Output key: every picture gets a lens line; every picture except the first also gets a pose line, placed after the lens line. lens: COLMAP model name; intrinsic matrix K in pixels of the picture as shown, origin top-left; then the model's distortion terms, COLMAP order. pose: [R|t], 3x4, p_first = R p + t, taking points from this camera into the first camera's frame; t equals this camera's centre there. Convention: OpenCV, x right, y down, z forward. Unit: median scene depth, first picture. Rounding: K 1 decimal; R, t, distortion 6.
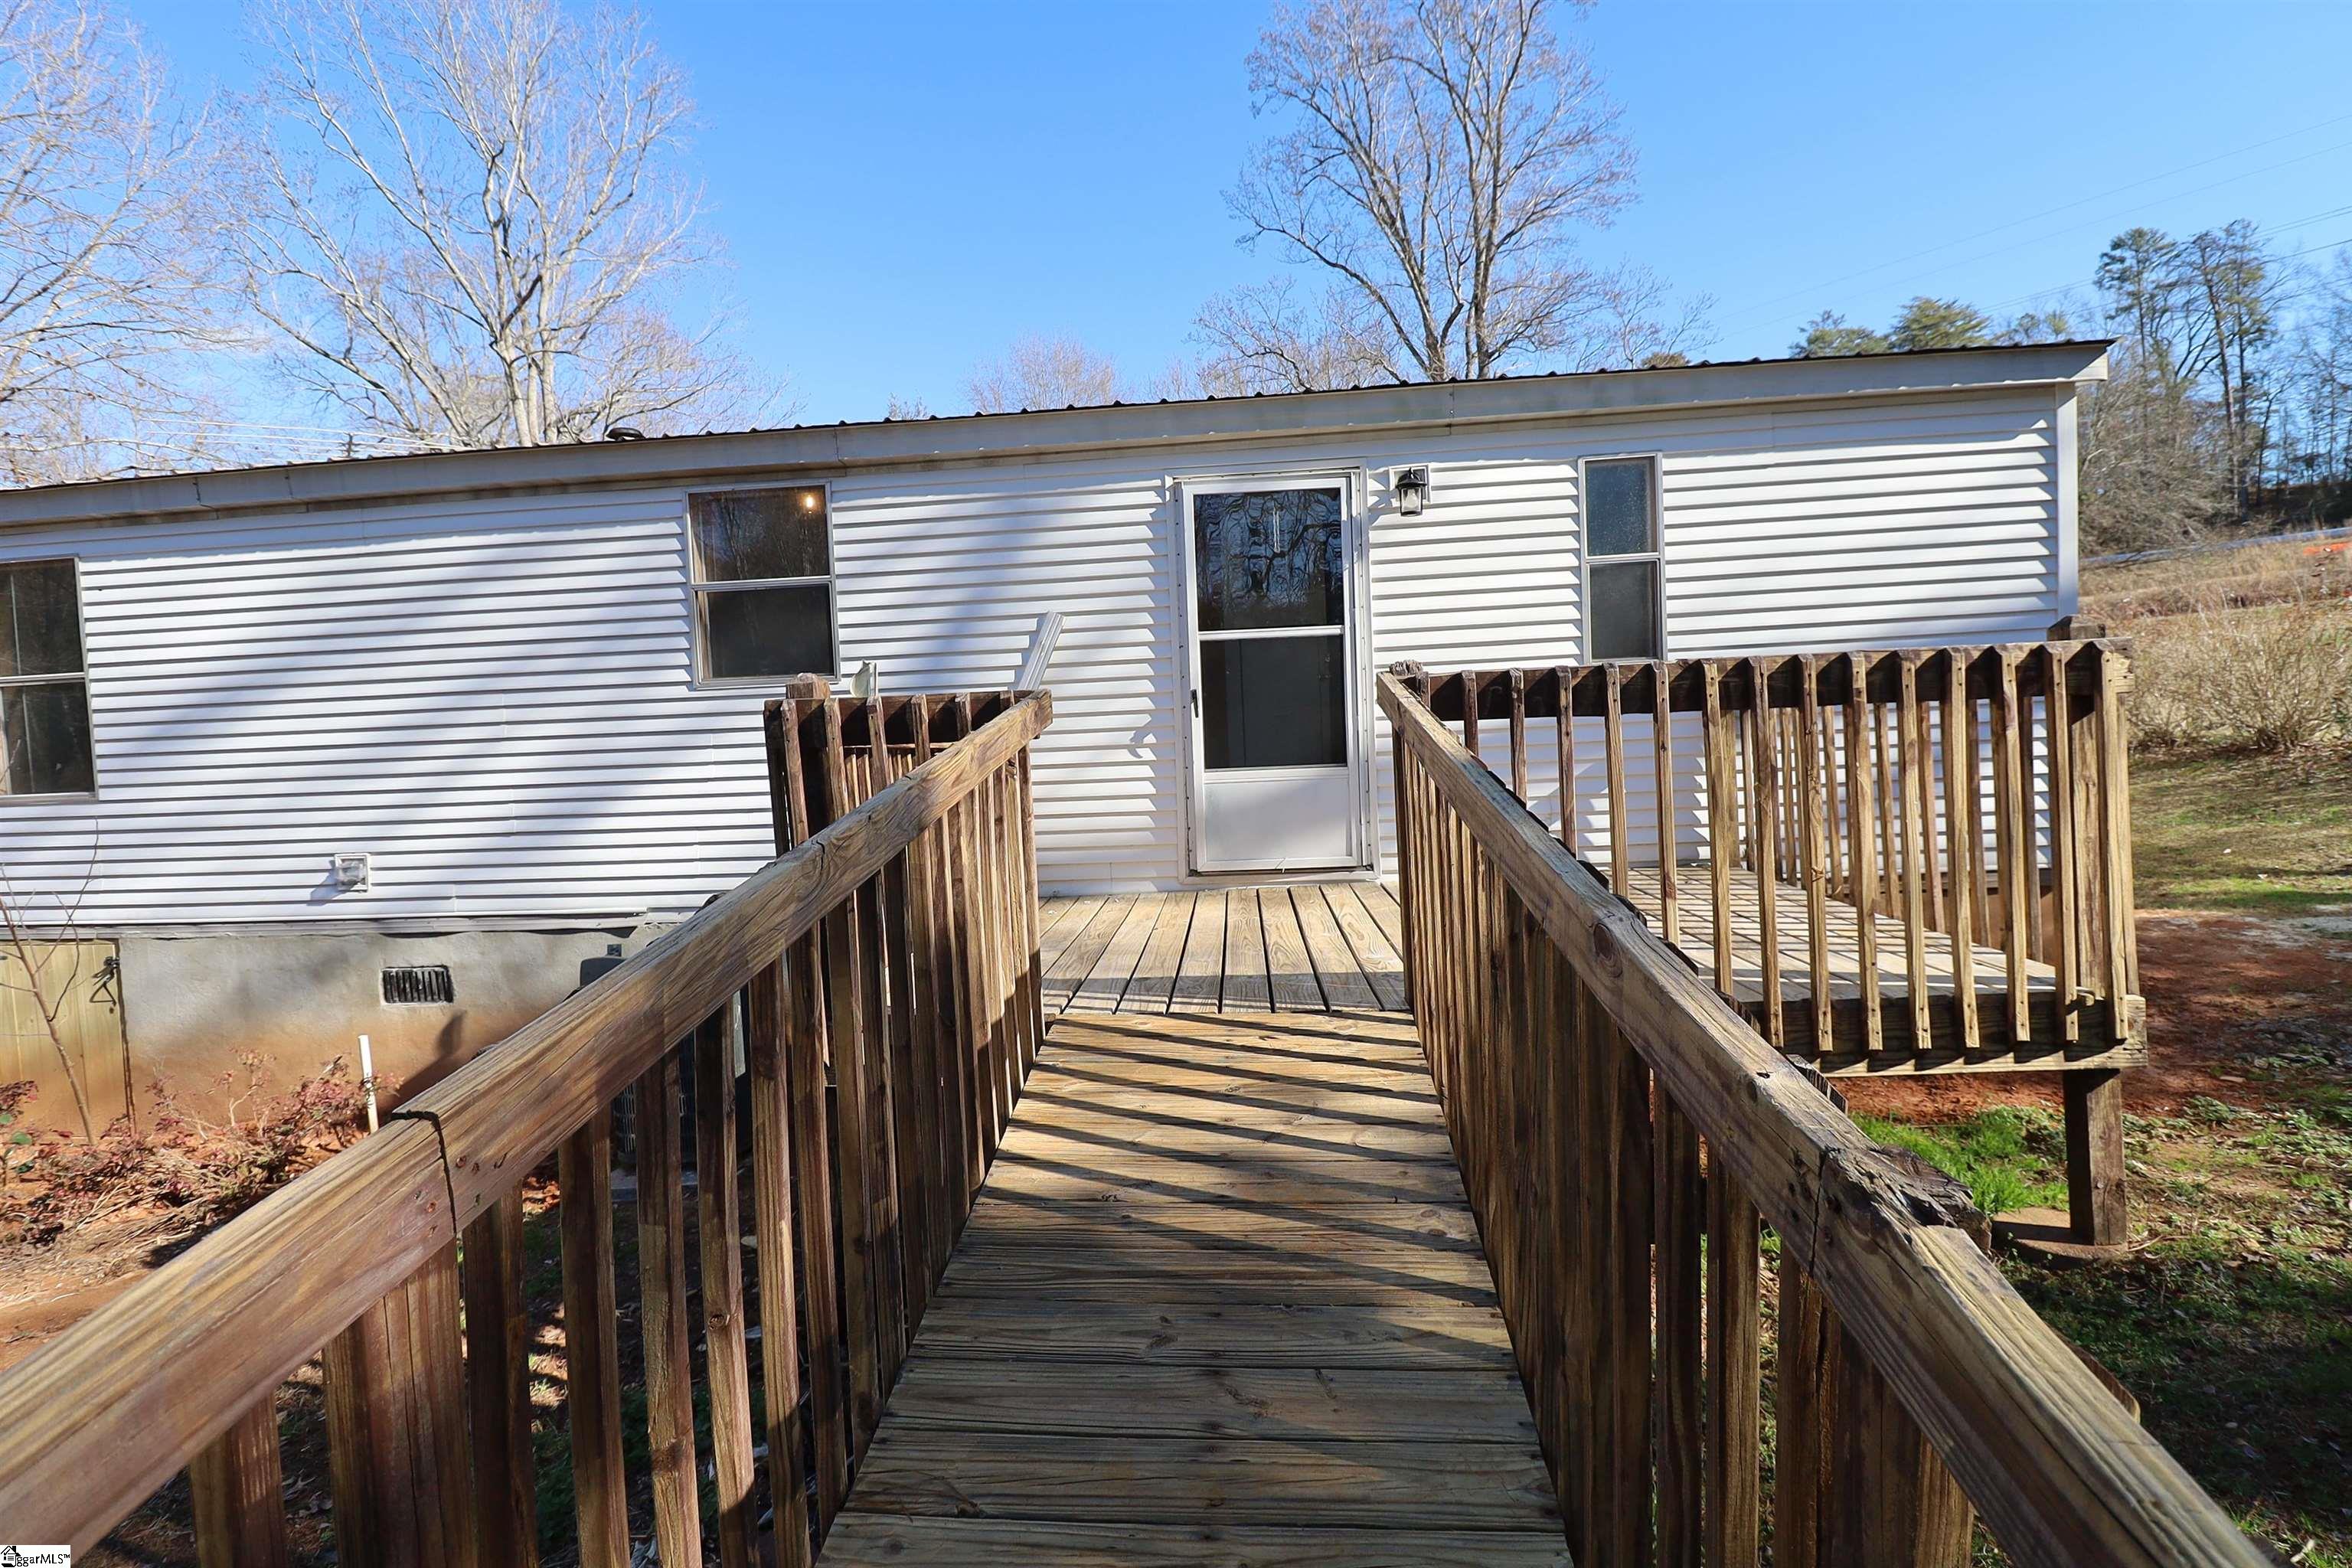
lens RADIAL K [[1086.6, 0, 1166.4], [0, 1086.6, 778.5], [0, 0, 1]] dist [-0.003881, -0.011069]
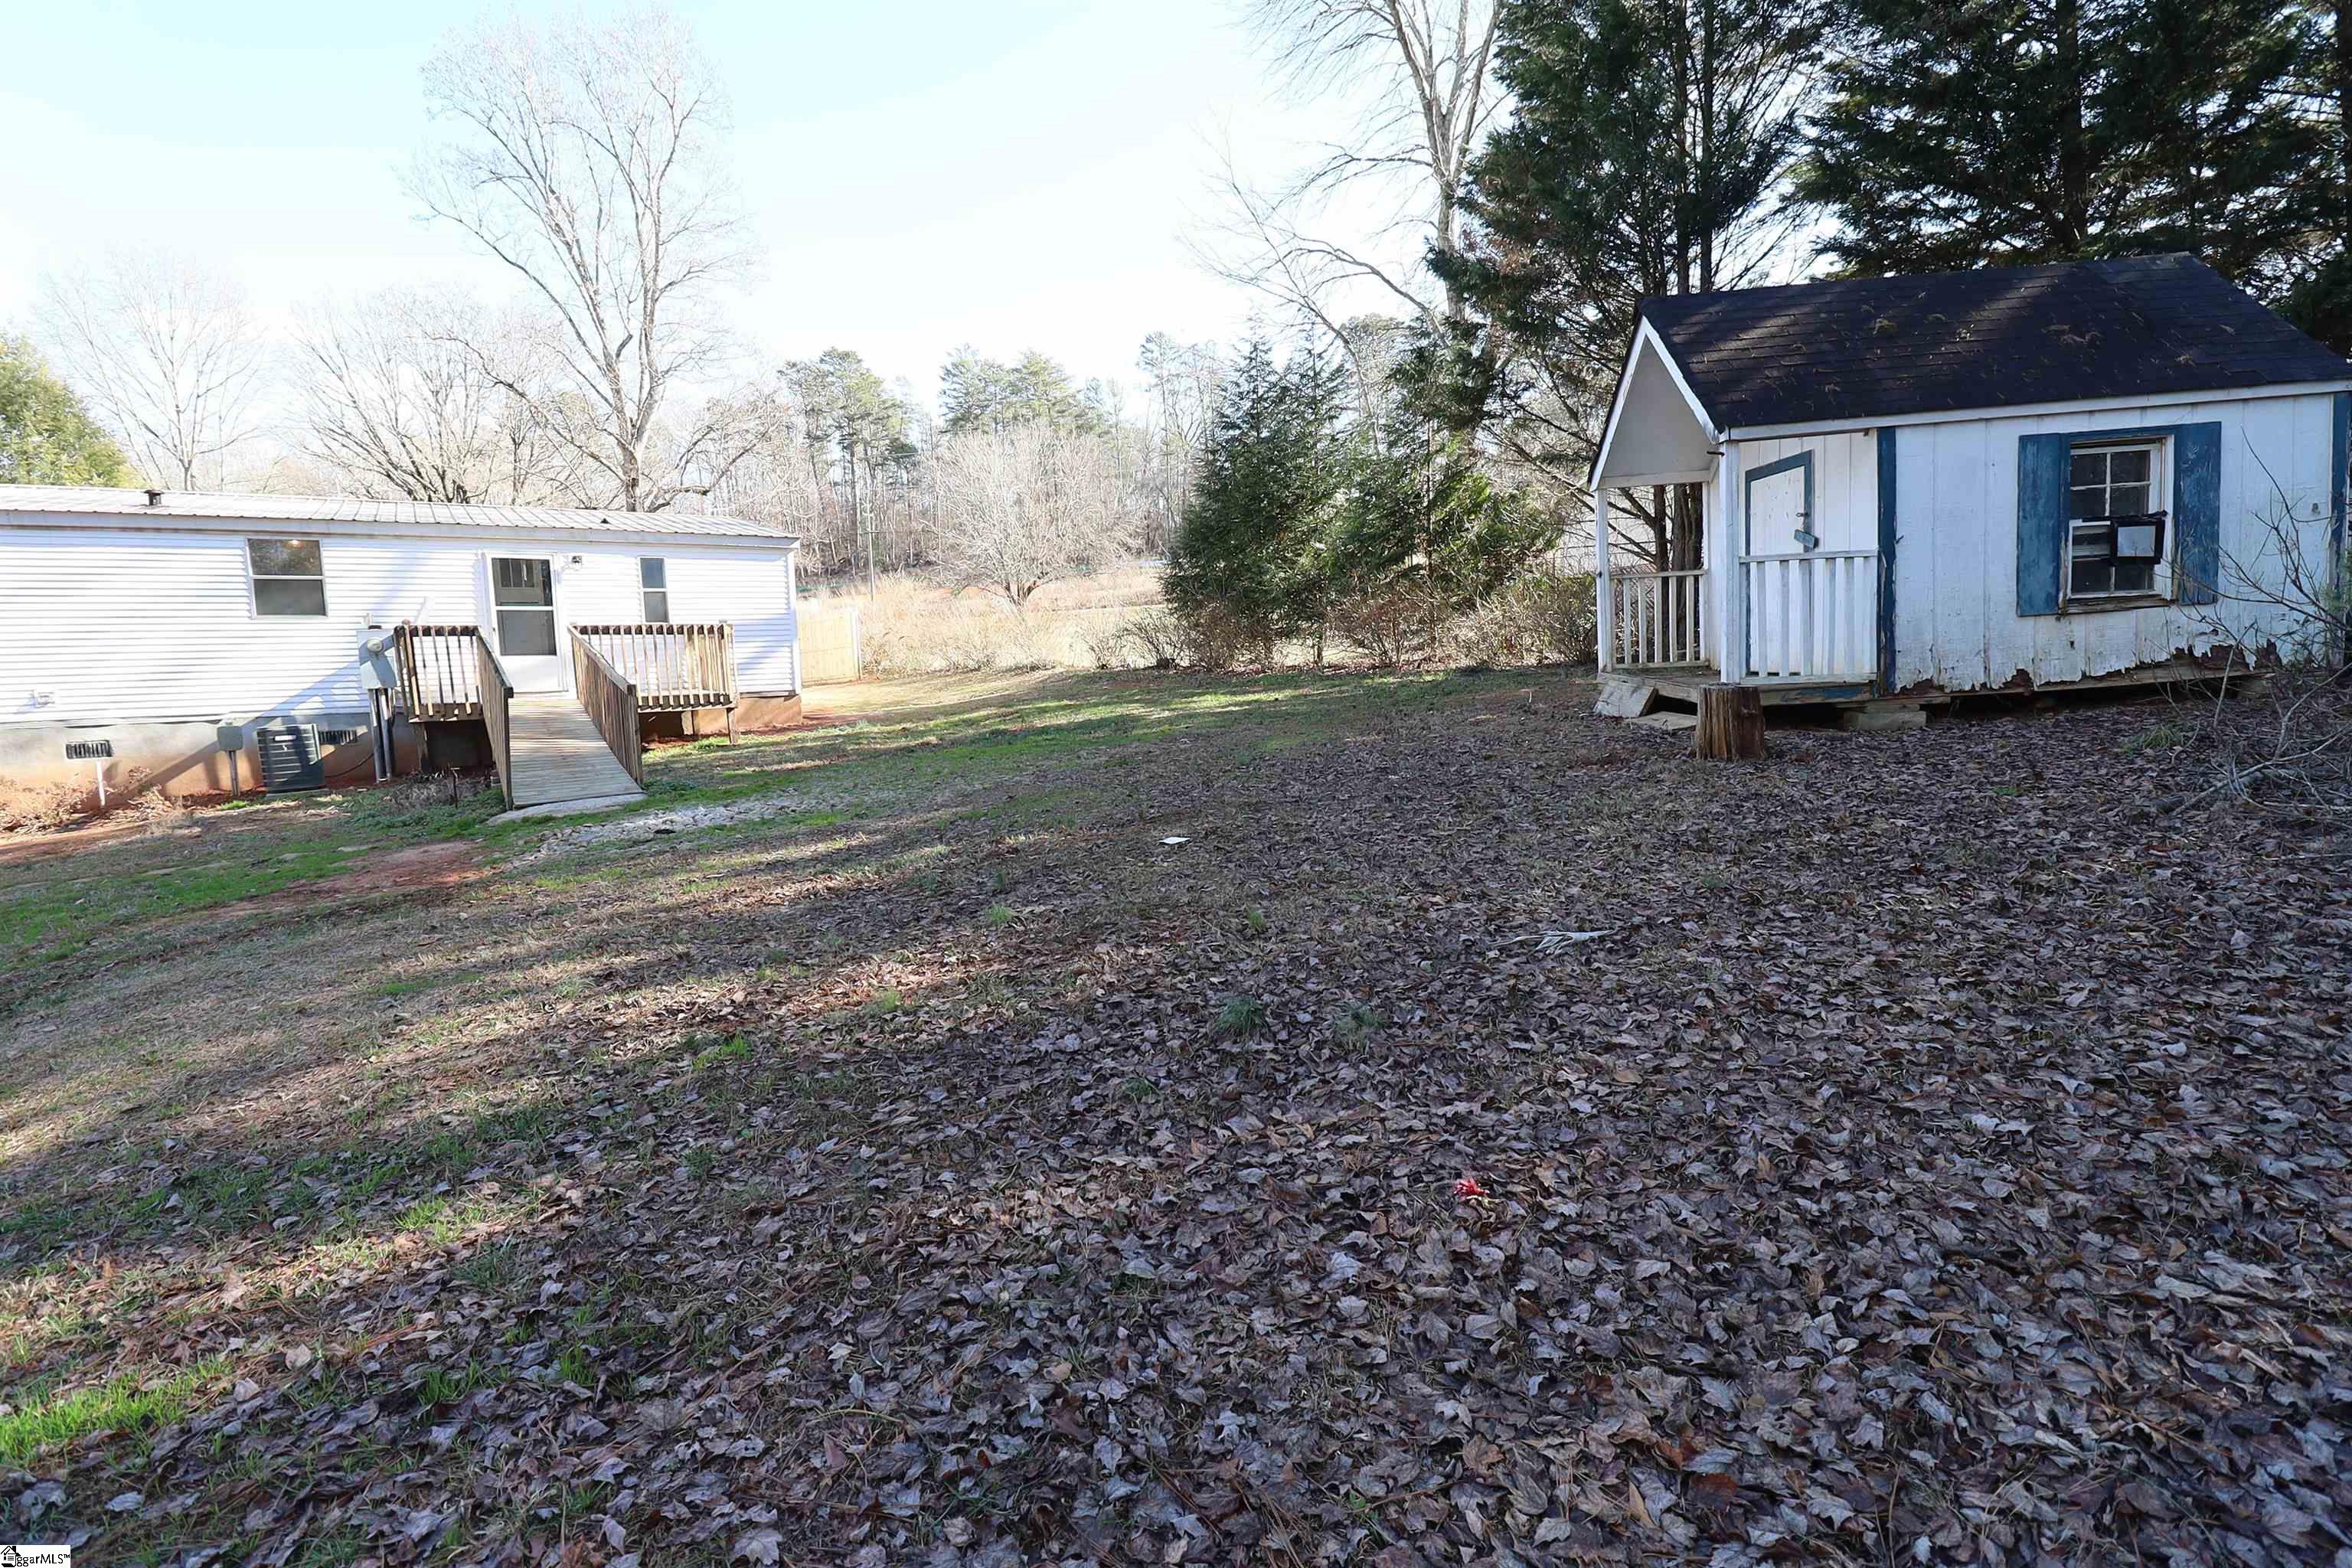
lens RADIAL K [[1086.6, 0, 1179.9], [0, 1086.6, 773.3], [0, 0, 1]] dist [-0.003881, -0.011069]
pose [[0.765457, -0.045274, 0.641892, -0.075737], [0.022519, 0.998796, 0.043592, 0.037305], [-0.643093, -0.018913, 0.765555, -0.400826]]
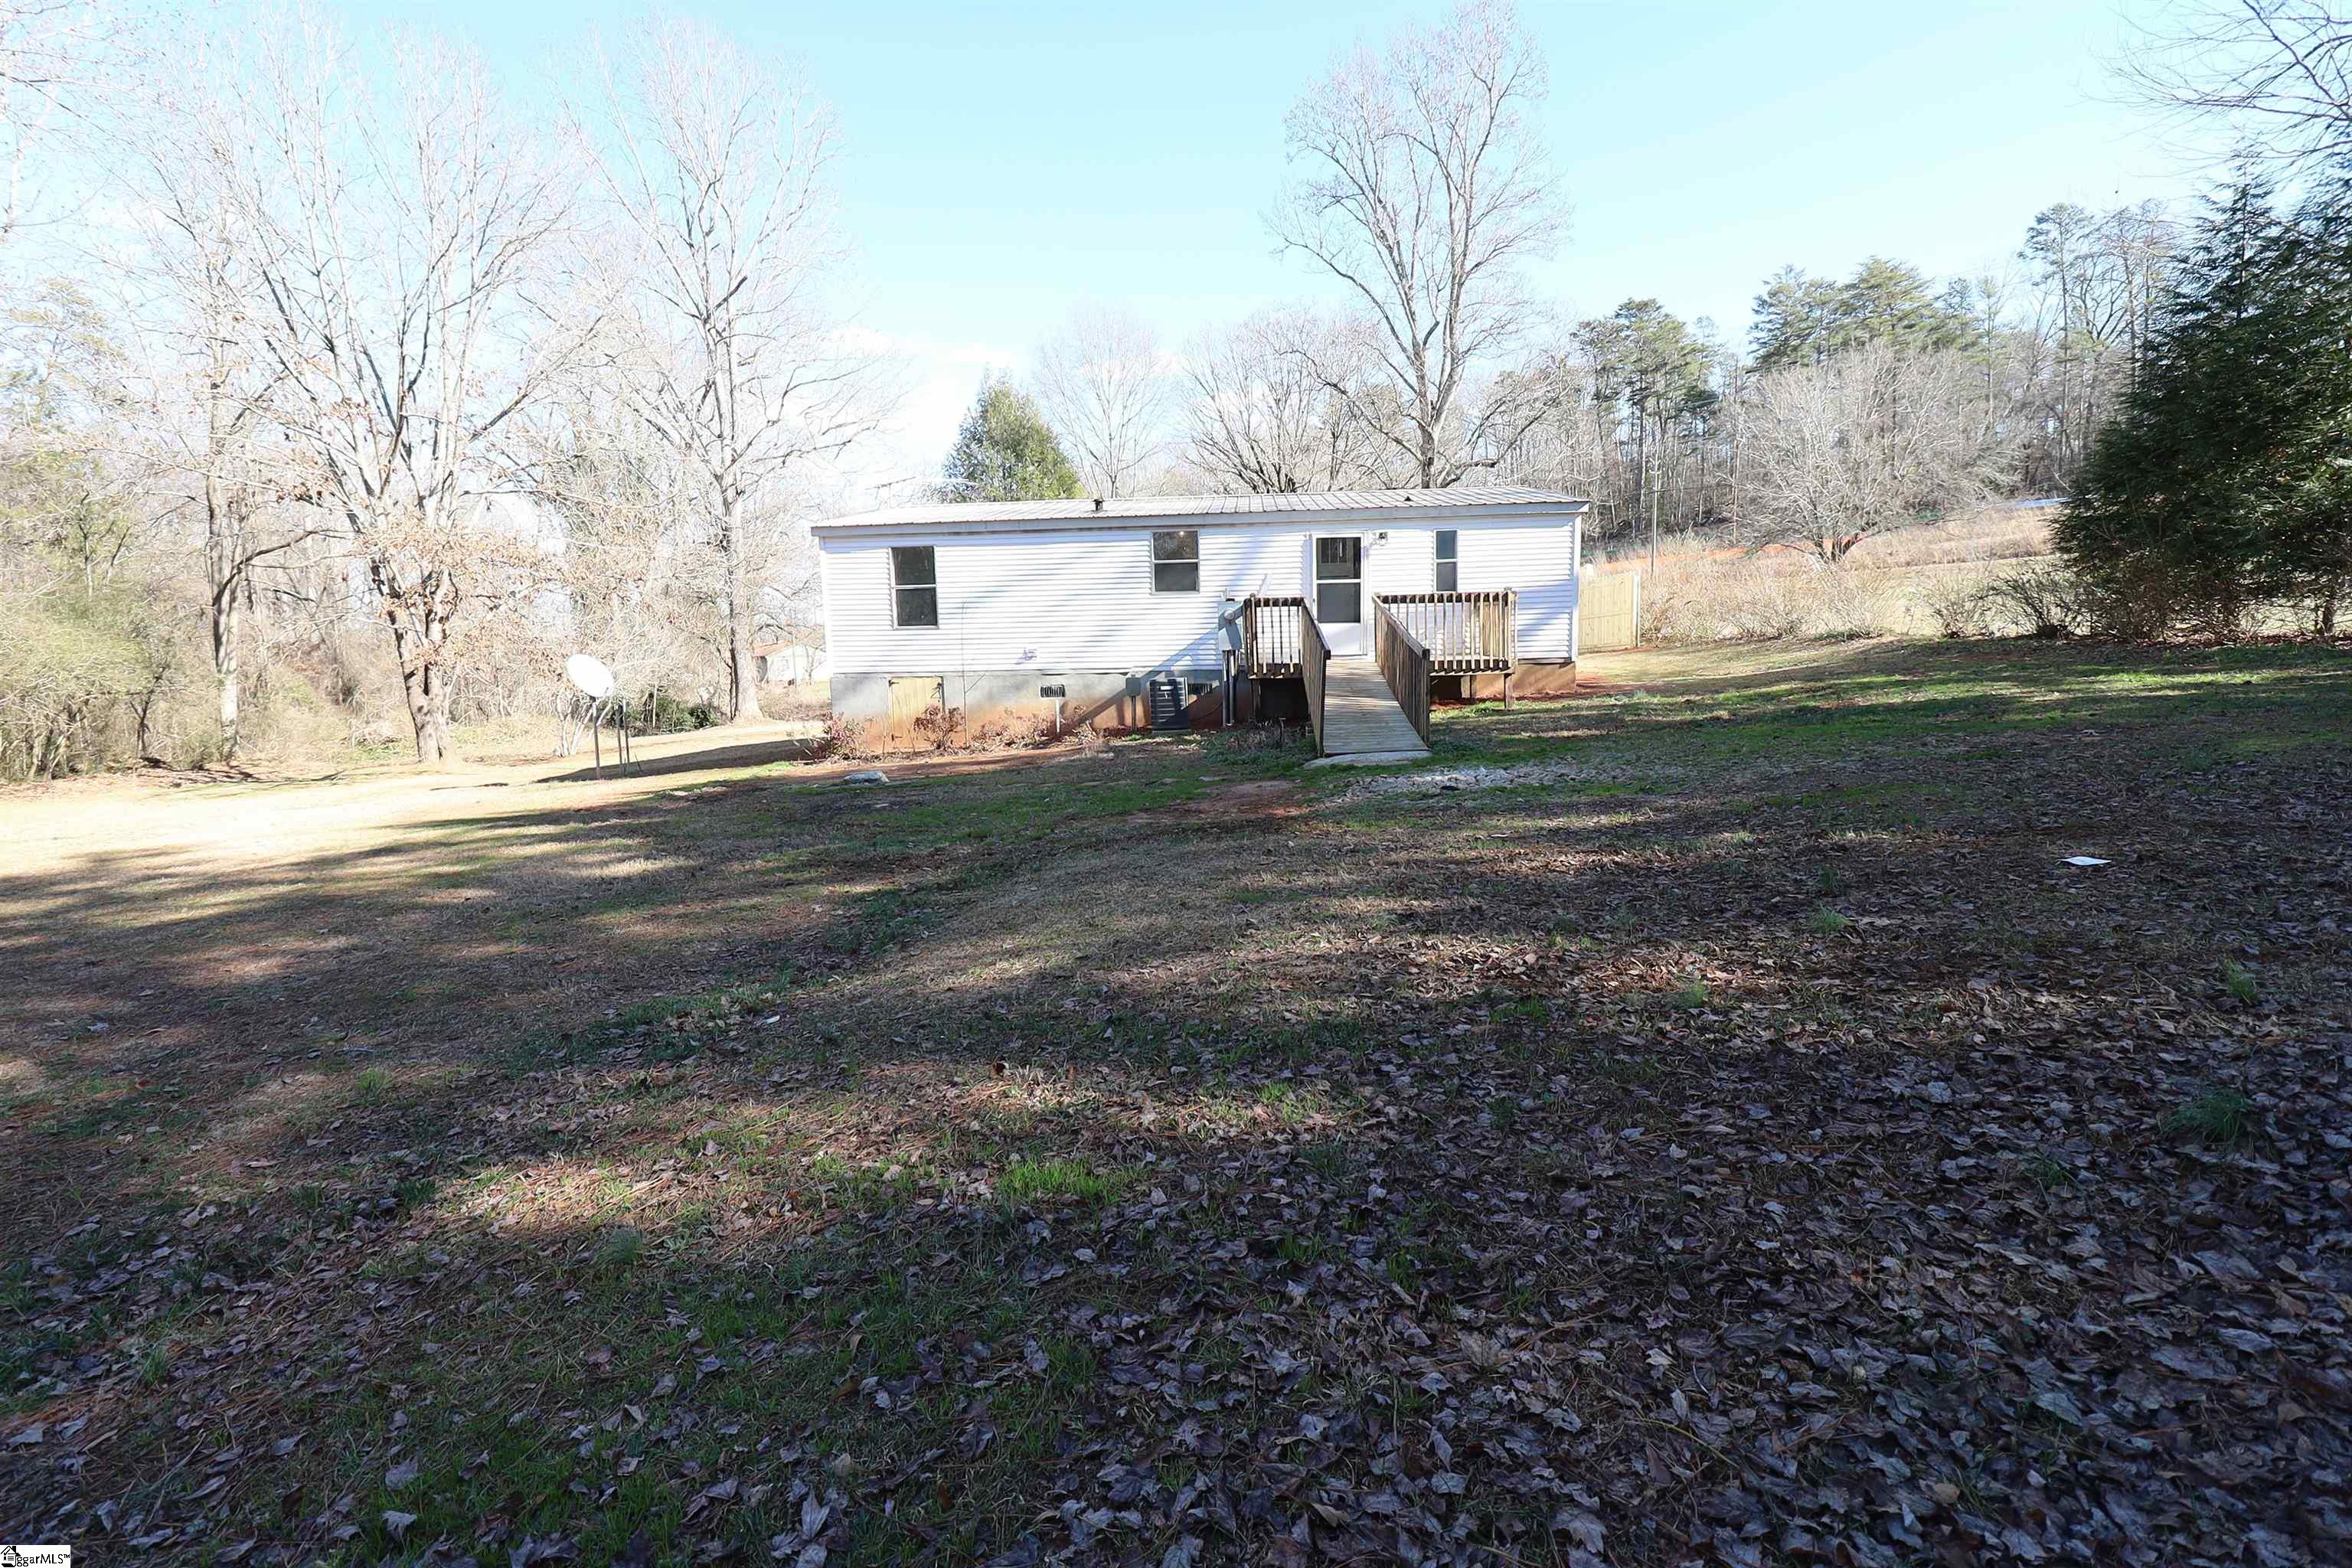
lens RADIAL K [[1086.6, 0, 1162.2], [0, 1086.6, 774.0], [0, 0, 1]] dist [-0.003881, -0.011069]
pose [[0.999774, 0.018117, 0.011162, -0.079898], [-0.018880, 0.997184, 0.072578, 0.037518], [-0.009816, -0.072773, 0.997300, -0.397271]]
